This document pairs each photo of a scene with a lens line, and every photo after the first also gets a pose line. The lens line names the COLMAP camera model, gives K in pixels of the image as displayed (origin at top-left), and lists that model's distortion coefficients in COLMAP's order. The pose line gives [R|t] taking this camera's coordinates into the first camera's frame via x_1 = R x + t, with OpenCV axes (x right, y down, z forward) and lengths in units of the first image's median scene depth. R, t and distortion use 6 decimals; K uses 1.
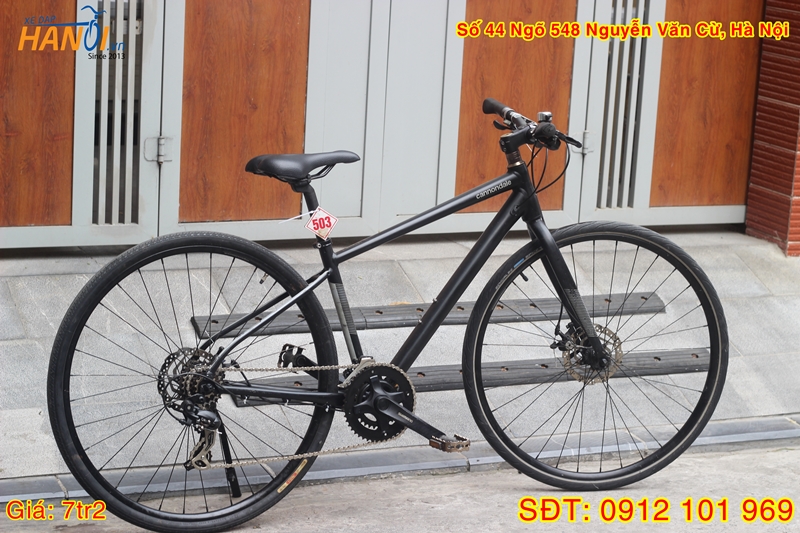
lens RADIAL K [[1936.0, 0, 400.0], [0, 1936.0, 266.5], [0, 0, 1]] dist [-0.101804, 0.022215]
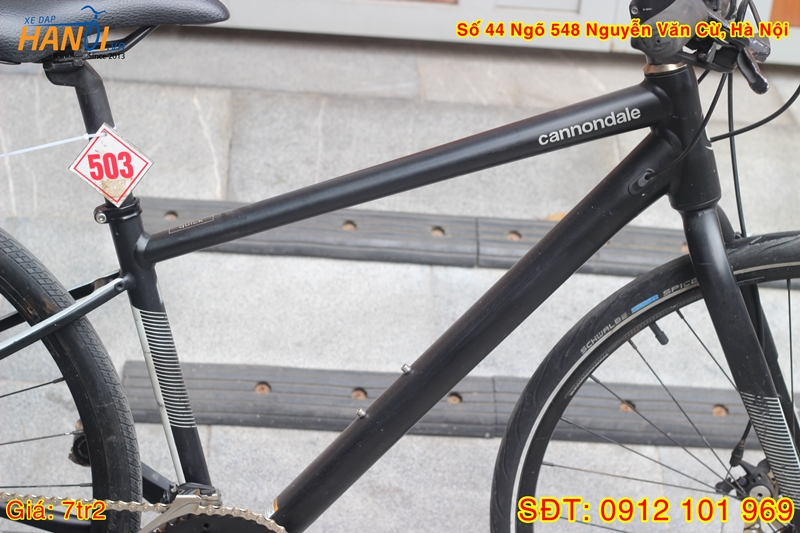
lens RADIAL K [[1936.0, 0, 400.0], [0, 1936.0, 266.5], [0, 0, 1]] dist [-0.101804, 0.022215]
pose [[0.933365, 0.193082, -0.302571, 0.134041], [-0.120500, 0.962621, 0.242570, -0.101061], [0.338097, -0.189947, 0.921743, 0.606823]]
